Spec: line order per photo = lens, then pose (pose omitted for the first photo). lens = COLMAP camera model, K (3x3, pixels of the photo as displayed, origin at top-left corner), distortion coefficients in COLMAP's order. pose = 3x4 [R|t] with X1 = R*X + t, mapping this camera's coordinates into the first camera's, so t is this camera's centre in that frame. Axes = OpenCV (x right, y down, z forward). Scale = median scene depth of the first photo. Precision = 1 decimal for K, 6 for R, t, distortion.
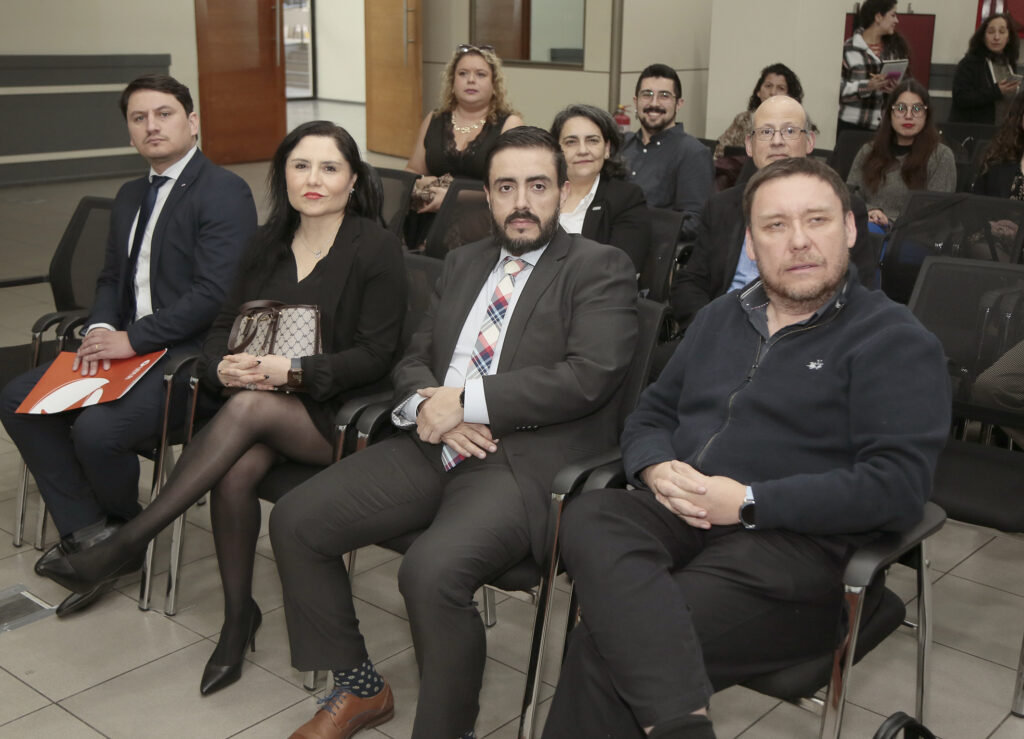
lens RADIAL K [[1260.7, 0, 512.0], [0, 1260.7, 369.5], [0, 0, 1]] dist [-0.202593, 0.900551]
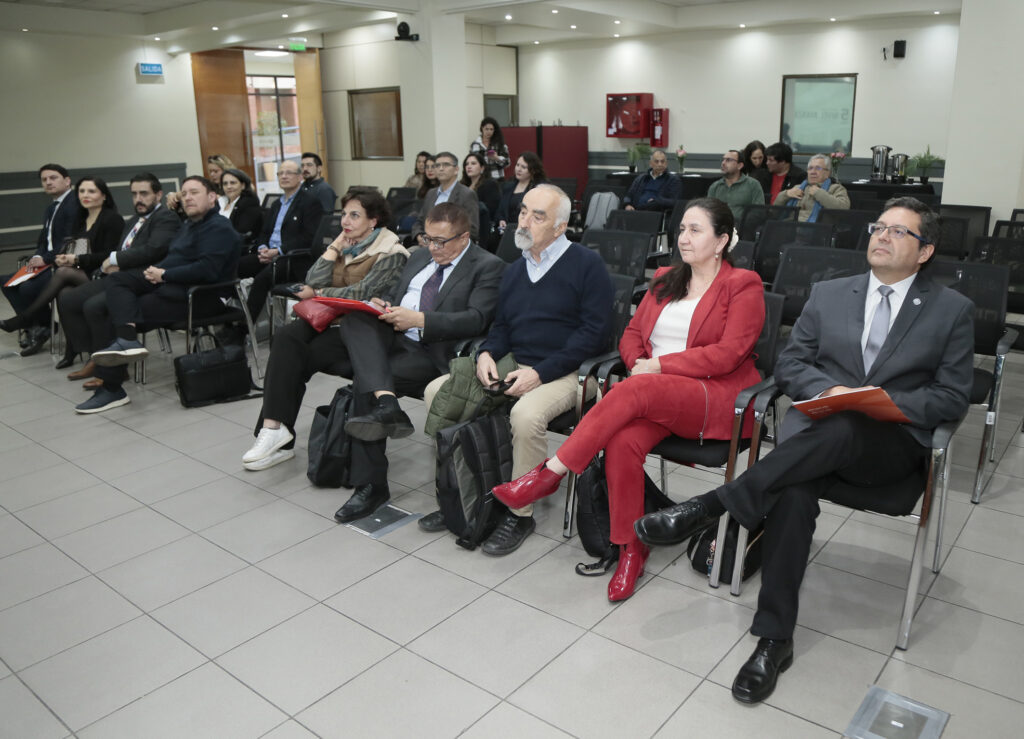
lens RADIAL K [[775.3, 0, 512.0], [0, 775.3, 369.5], [0, 0, 1]] dist [-0.062642, 0.003855]
pose [[0.998608, -0.042692, 0.030984, 0.692893], [0.041967, 0.998839, 0.023671, 0.231733], [-0.031958, -0.022338, 0.999240, -0.747765]]
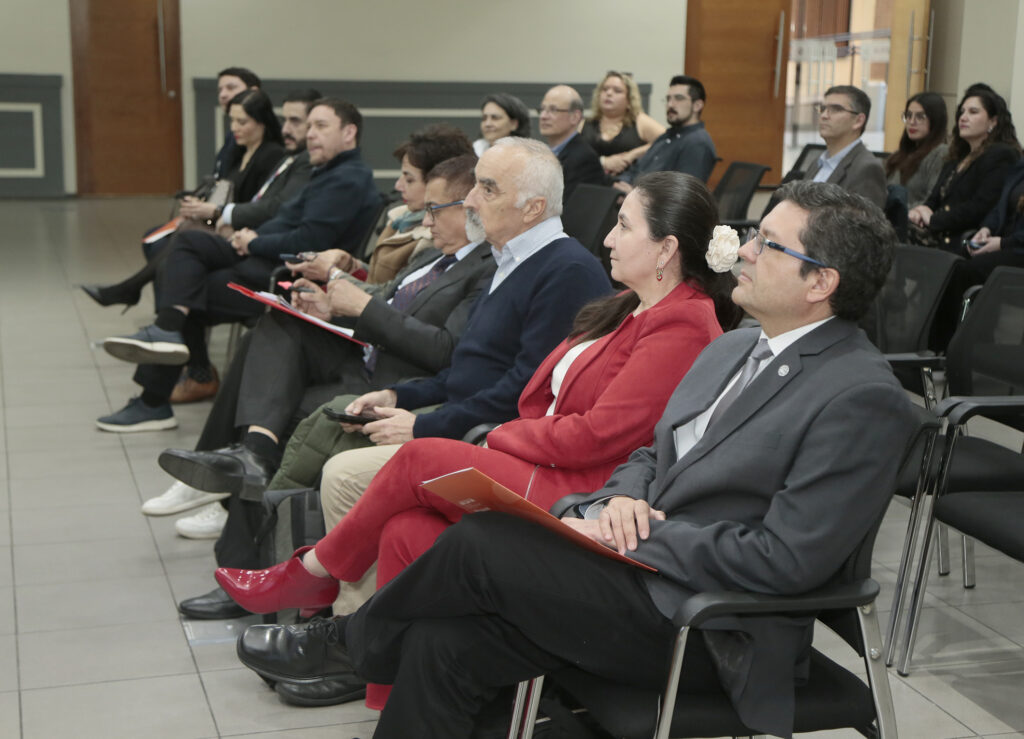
lens RADIAL K [[1627.1, 0, 512.0], [0, 1627.1, 369.5], [0, 0, 1]] dist [0.043265, 0.124159]
pose [[0.855194, 0.101134, -0.508346, 1.363950], [-0.143882, 0.988554, -0.045384, 0.257056], [0.497937, 0.111954, 0.859956, -0.827508]]
